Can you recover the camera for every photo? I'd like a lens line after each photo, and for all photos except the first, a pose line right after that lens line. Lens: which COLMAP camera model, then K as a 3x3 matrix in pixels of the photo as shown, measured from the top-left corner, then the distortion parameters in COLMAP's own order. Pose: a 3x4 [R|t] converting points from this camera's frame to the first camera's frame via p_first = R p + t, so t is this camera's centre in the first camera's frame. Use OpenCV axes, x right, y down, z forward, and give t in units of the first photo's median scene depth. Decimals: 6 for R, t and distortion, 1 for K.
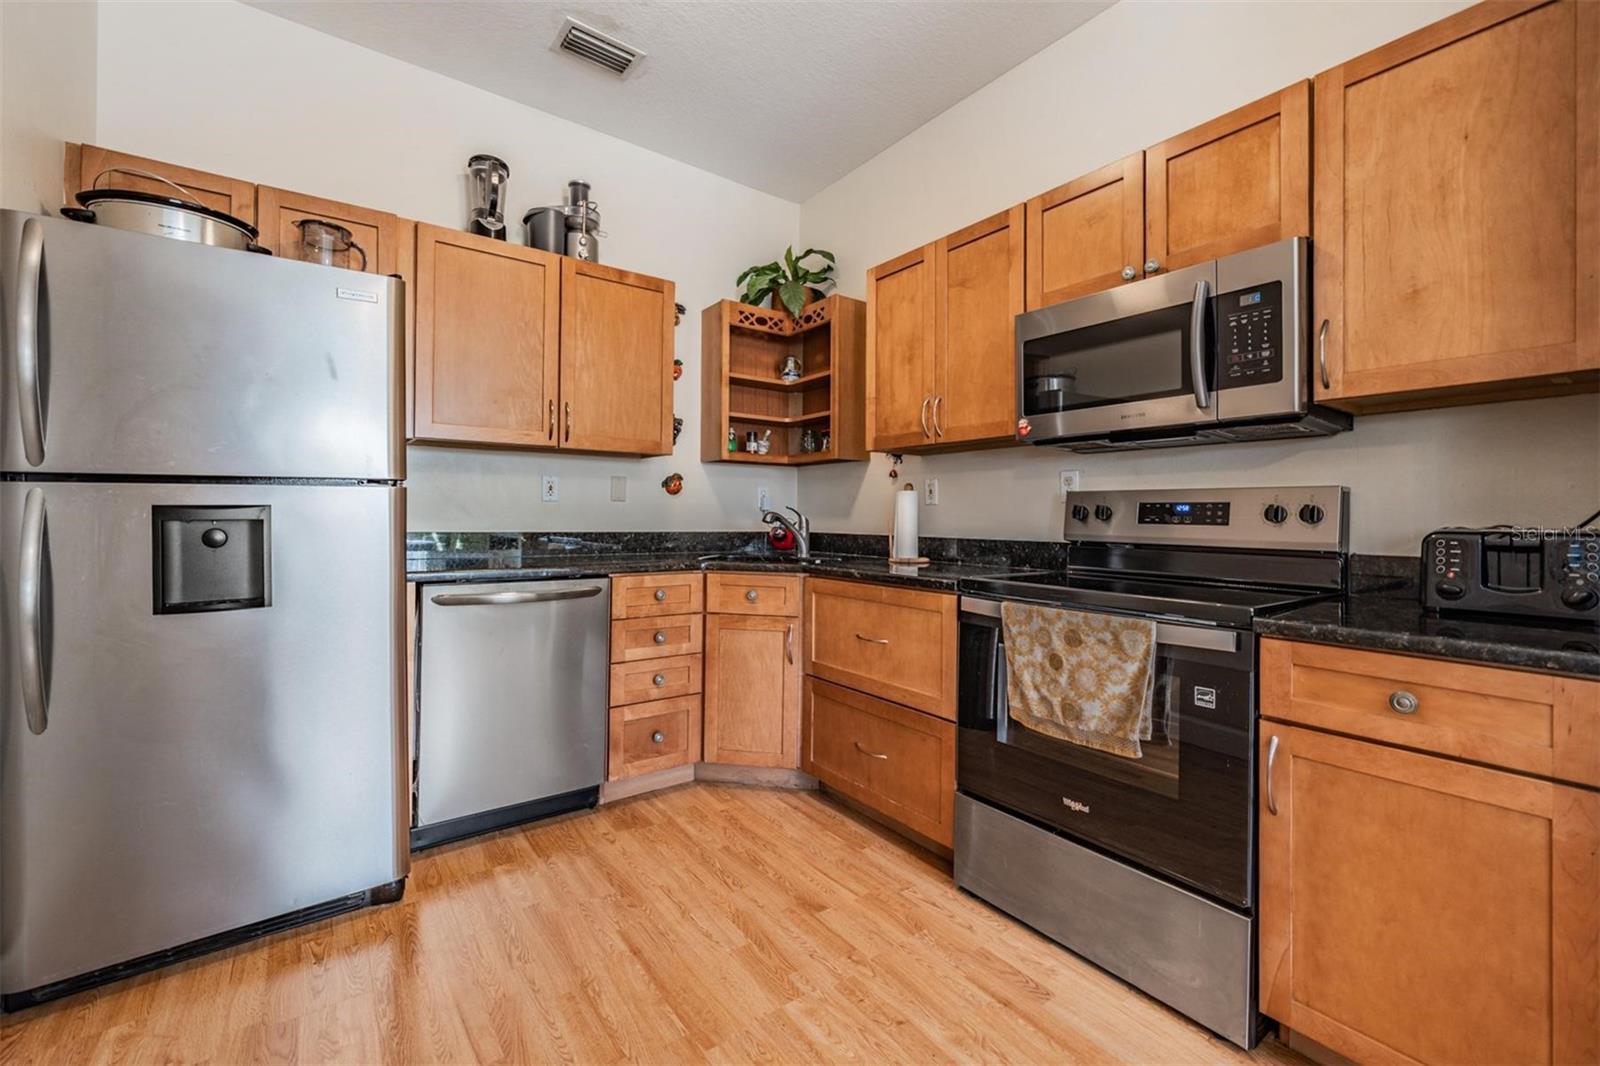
lens RADIAL K [[661.6, 0, 797.1], [0, 661.6, 513.4], [0, 0, 1]] dist [-0.001429, -0.000097]
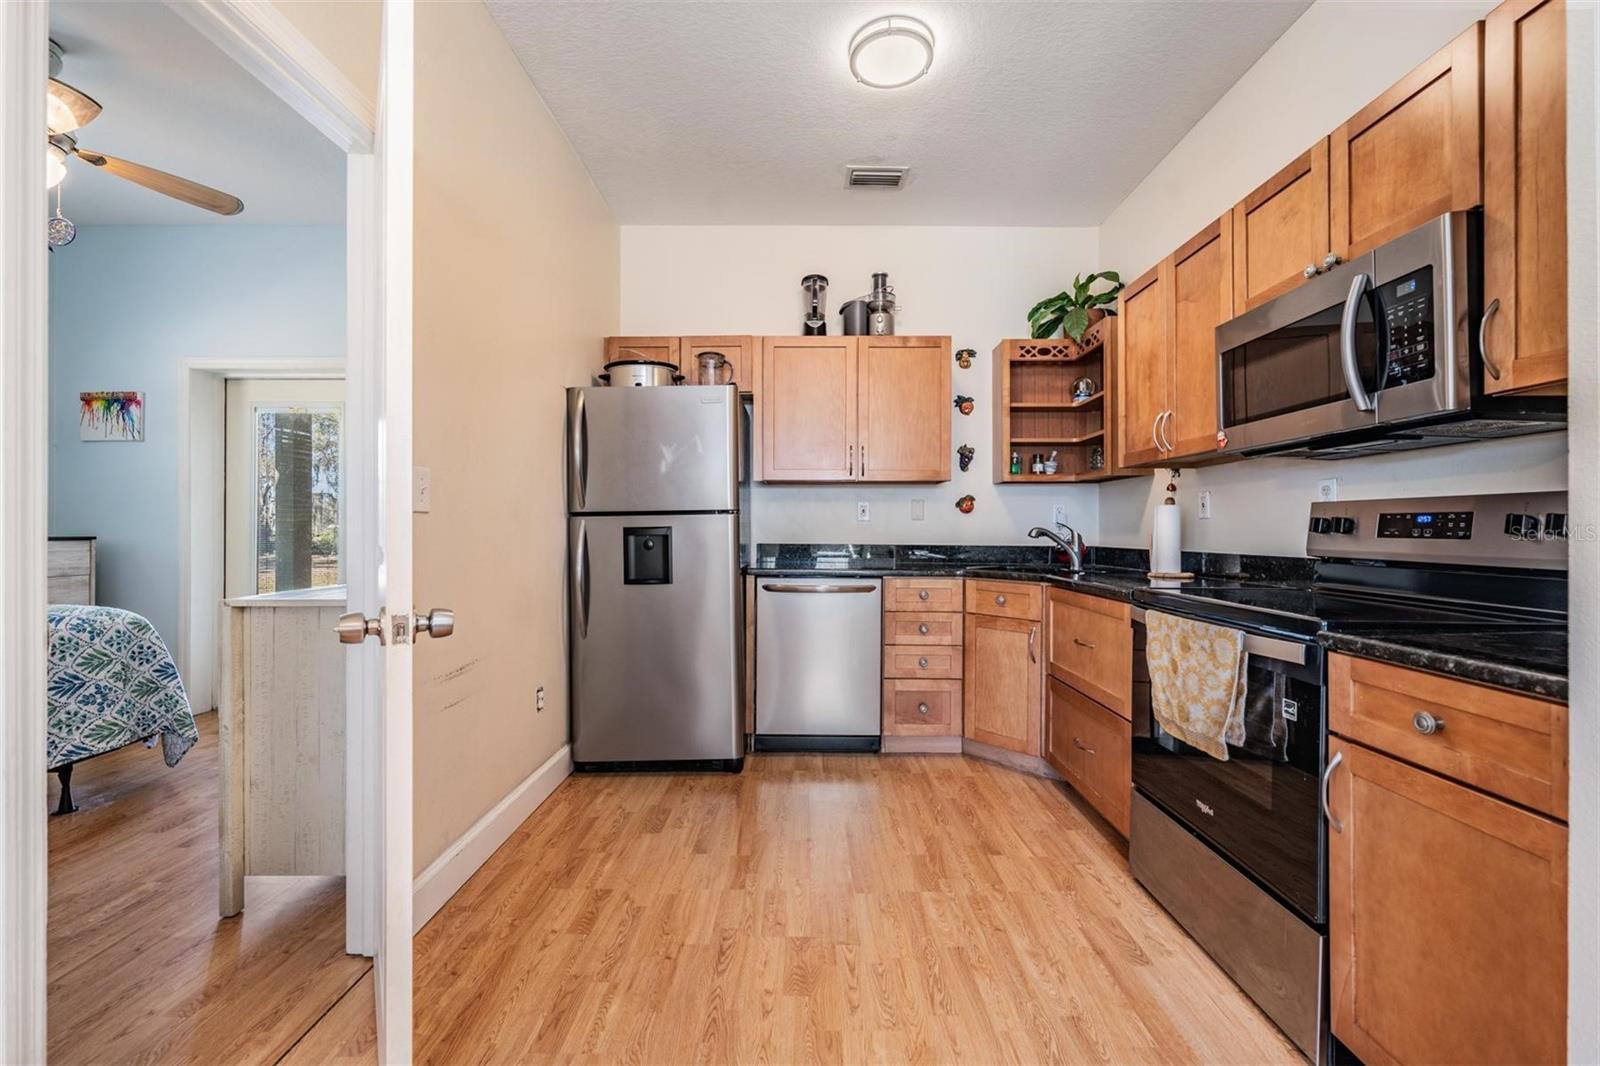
lens RADIAL K [[653.1, 0, 794.9], [0, 653.1, 529.7], [0, 0, 1]] dist [-0.001519, -0.000283]
pose [[0.799210, -0.007192, -0.601008, 0.376404], [0.007132, 0.999971, -0.002481, 0.001616], [0.601009, -0.002303, 0.799239, -0.146844]]
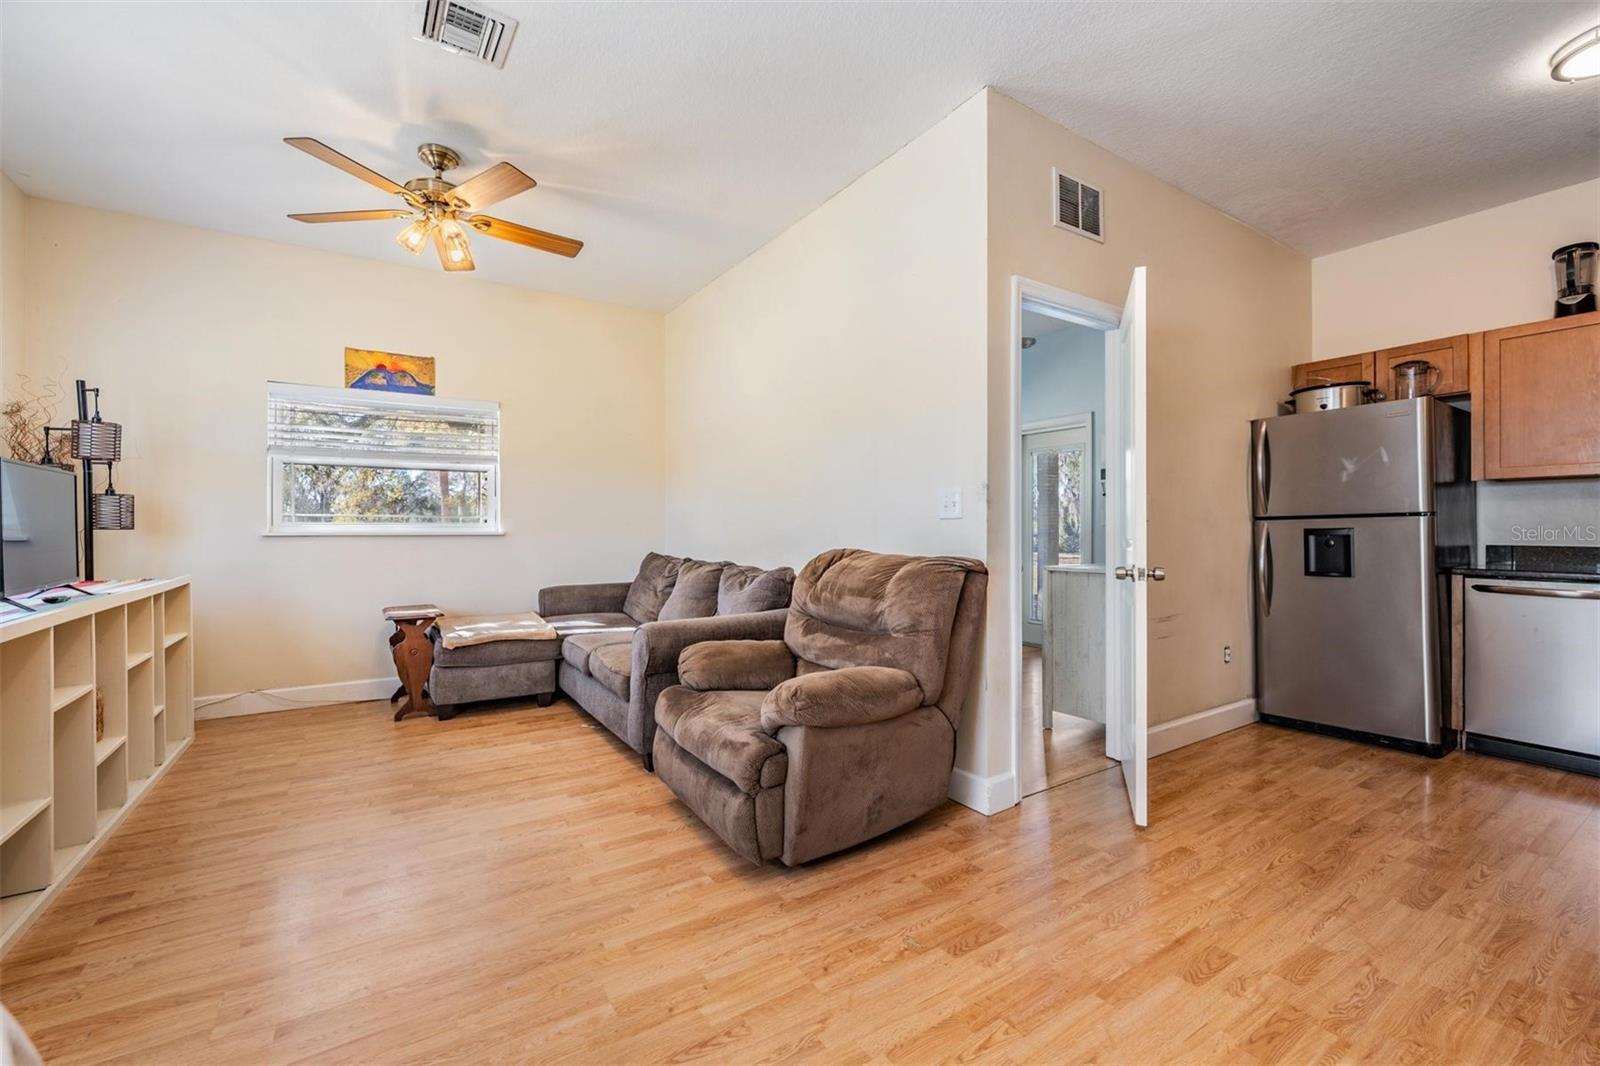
lens RADIAL K [[653.1, 0, 794.9], [0, 653.1, 529.7], [0, 0, 1]] dist [-0.001519, -0.000283]
pose [[-0.064934, -0.008873, -0.997850, 0.972437], [0.003994, 0.999950, -0.009152, 0.003237], [0.997882, -0.004579, -0.064896, -0.439019]]
